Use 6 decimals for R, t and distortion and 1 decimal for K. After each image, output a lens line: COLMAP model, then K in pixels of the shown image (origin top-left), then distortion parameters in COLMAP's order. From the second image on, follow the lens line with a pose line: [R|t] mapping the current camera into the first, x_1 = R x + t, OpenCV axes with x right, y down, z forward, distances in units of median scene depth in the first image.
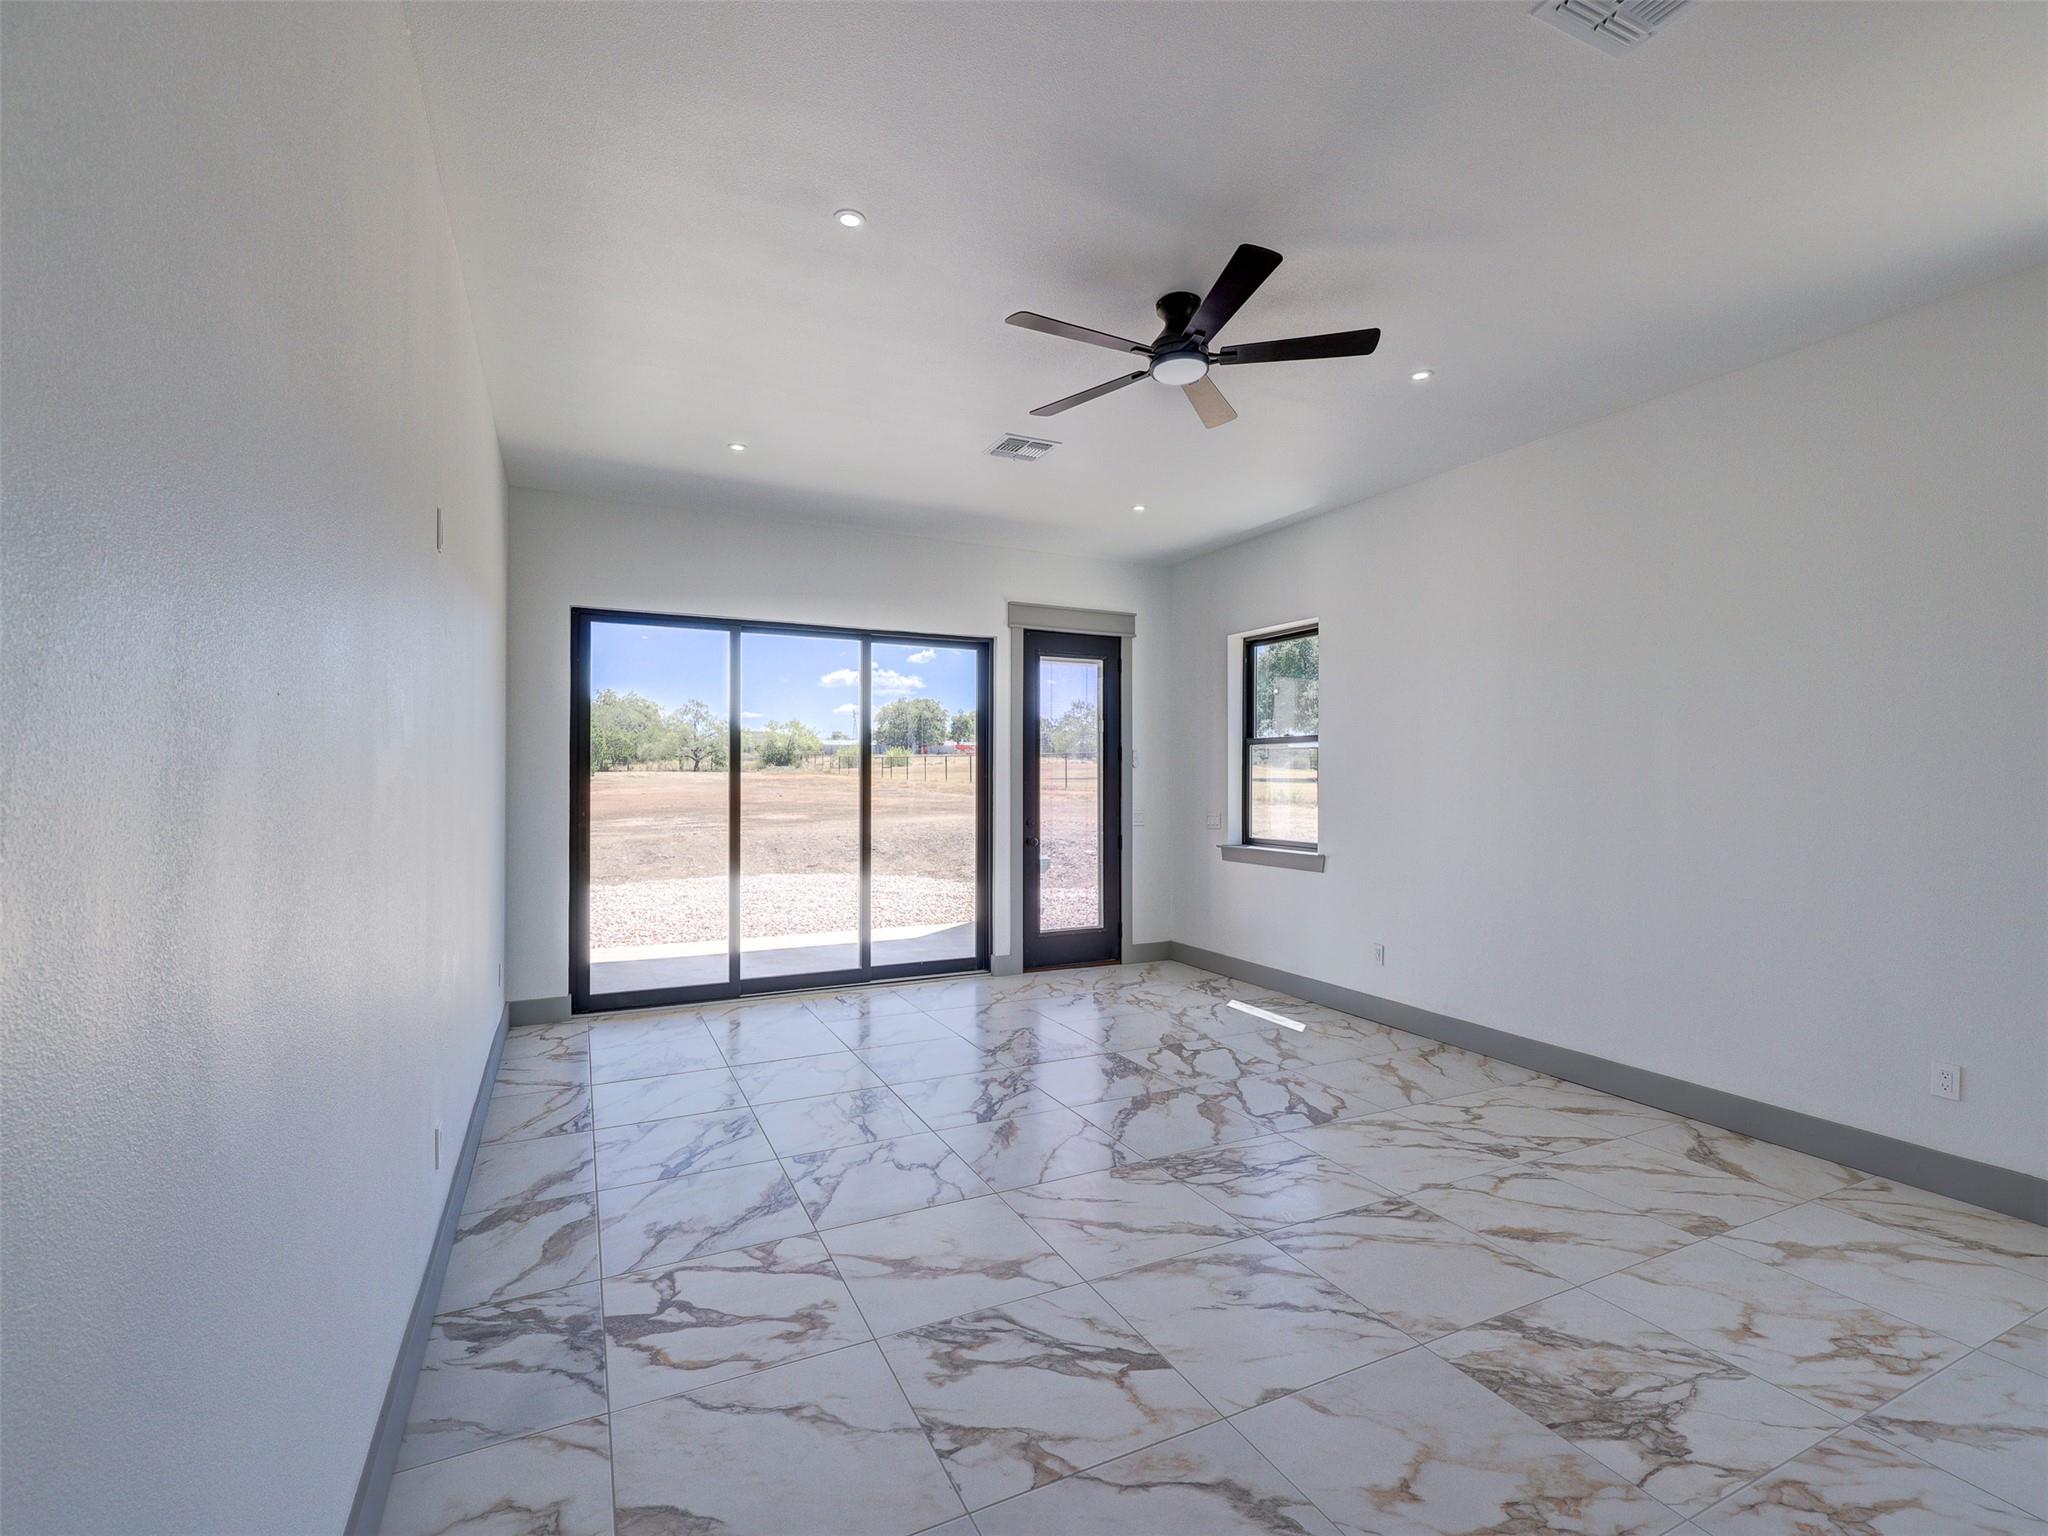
lens RADIAL K [[924.0, 0, 1024.8], [0, 924.0, 773.0], [0, 0, 1]] dist [0.001940, -0.000463]
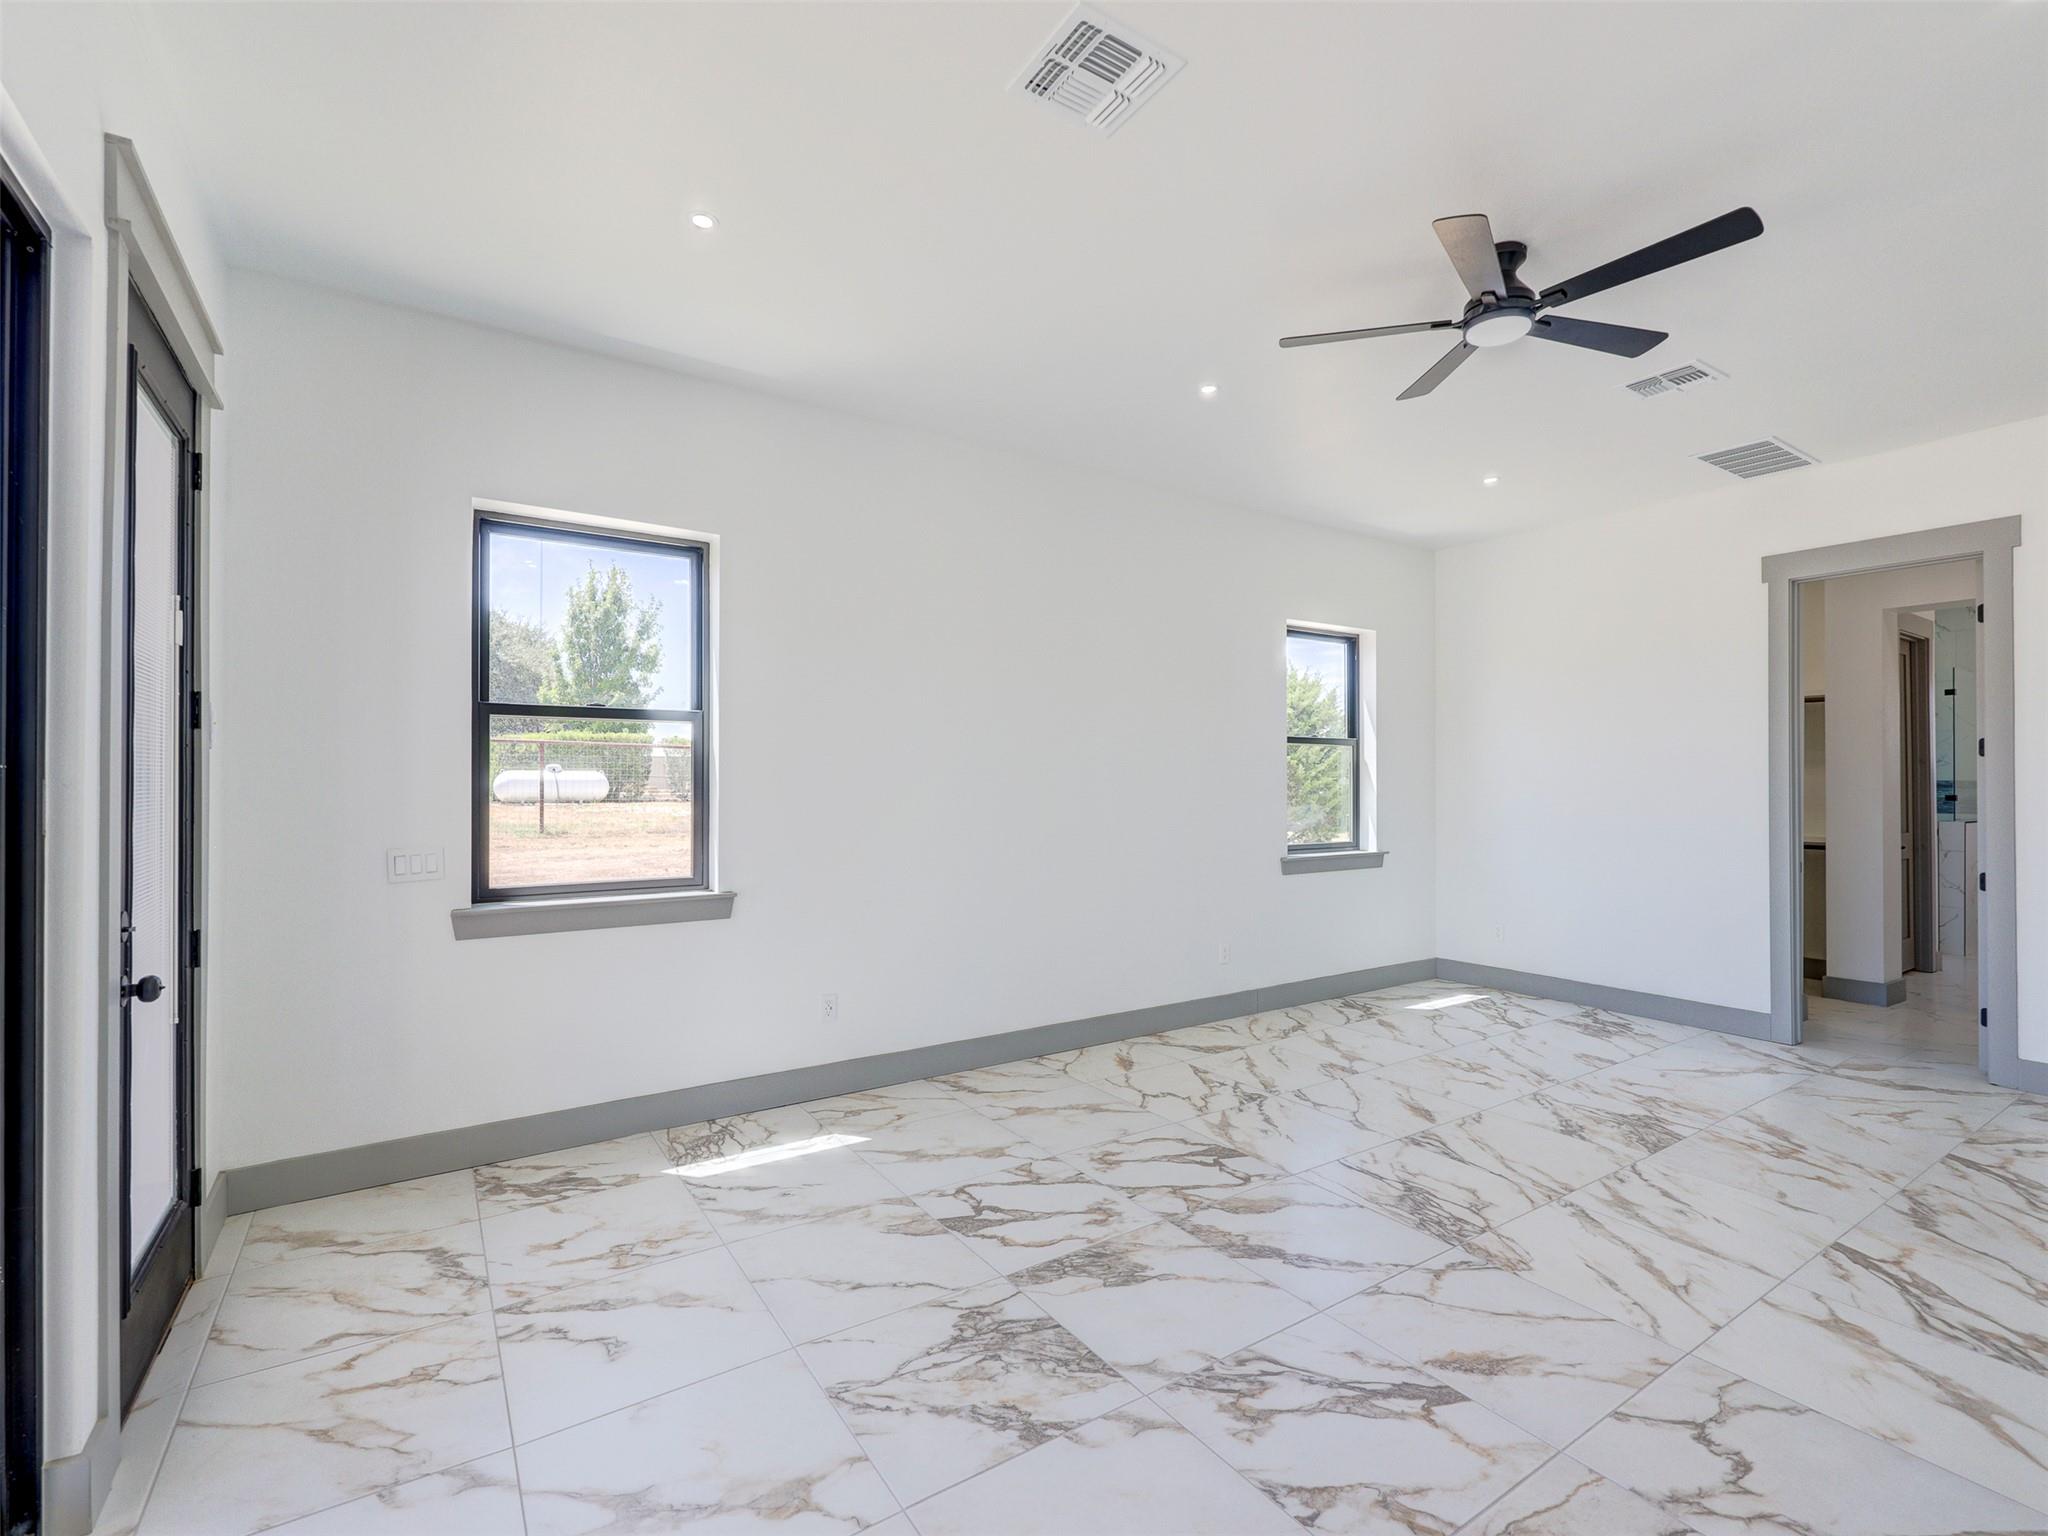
lens RADIAL K [[924.0, 0, 1024.8], [0, 924.0, 773.0], [0, 0, 1]] dist [0.001940, -0.000463]
pose [[-0.125742, 0.005647, 0.992047, -0.598502], [-0.008097, 0.999945, -0.006718, 0.008442], [-0.992030, -0.008877, -0.125689, 1.404486]]
